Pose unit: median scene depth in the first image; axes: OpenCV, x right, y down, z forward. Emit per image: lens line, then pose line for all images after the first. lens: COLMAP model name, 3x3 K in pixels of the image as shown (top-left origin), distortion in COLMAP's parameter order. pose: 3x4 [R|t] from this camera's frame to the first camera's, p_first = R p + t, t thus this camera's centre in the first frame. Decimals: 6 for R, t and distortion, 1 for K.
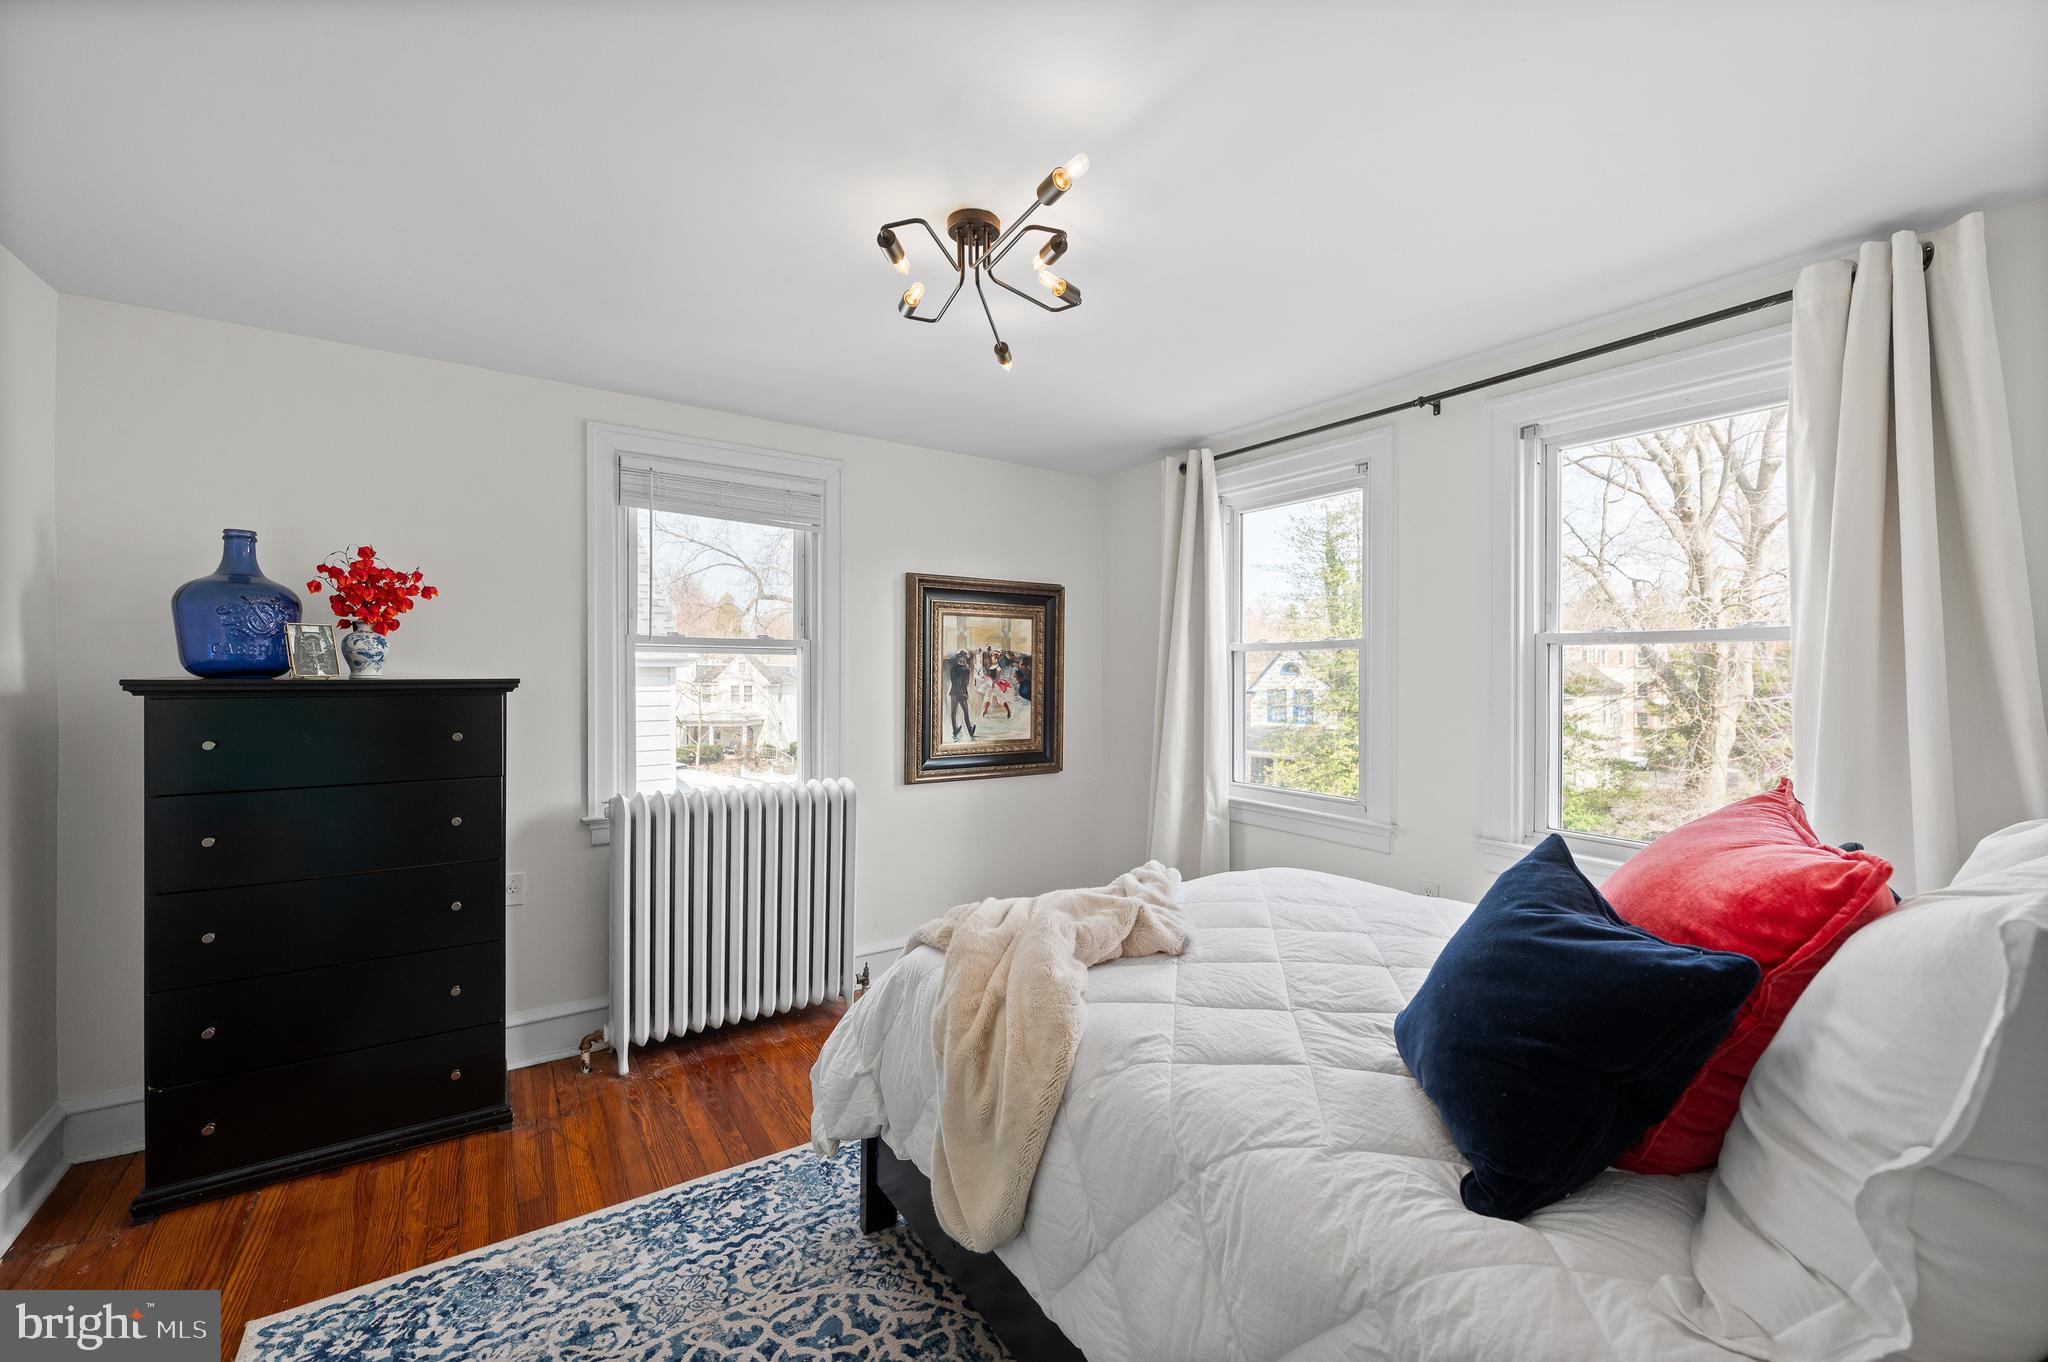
lens RADIAL K [[825.9, 0, 1031.4], [0, 825.9, 668.6], [0, 0, 1]] dist [-0.001690, 0.000832]
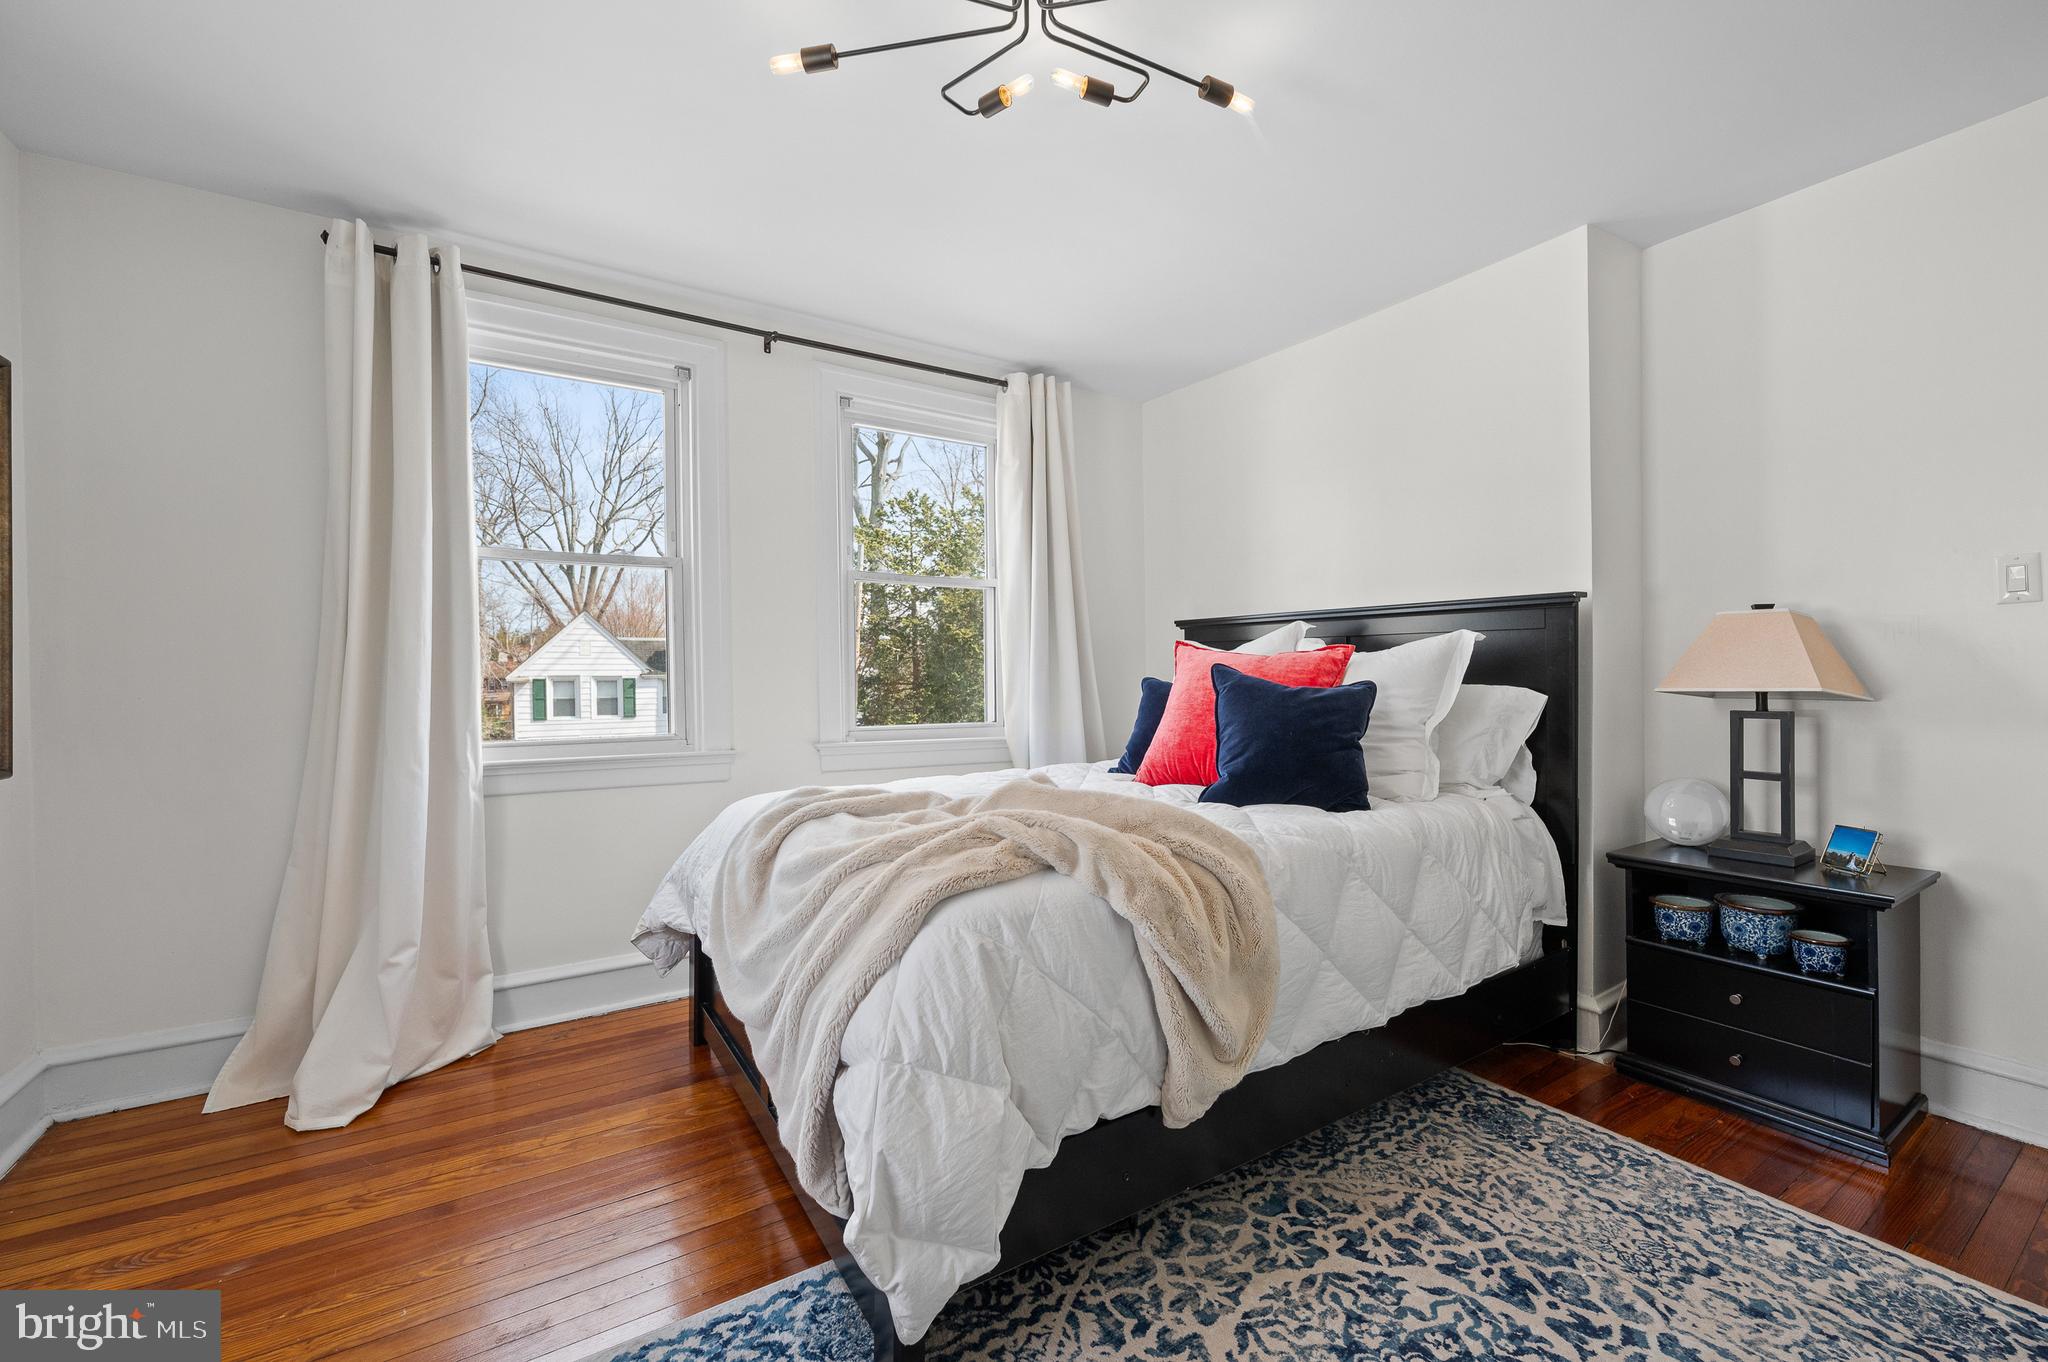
lens RADIAL K [[825.9, 0, 1033.8], [0, 825.9, 689.6], [0, 0, 1]] dist [-0.001690, 0.000832]
pose [[0.027441, -0.027553, 0.999244, -0.883621], [-0.001094, 0.999619, 0.027594, 0.143974], [-0.999623, -0.001850, 0.027400, 0.994095]]
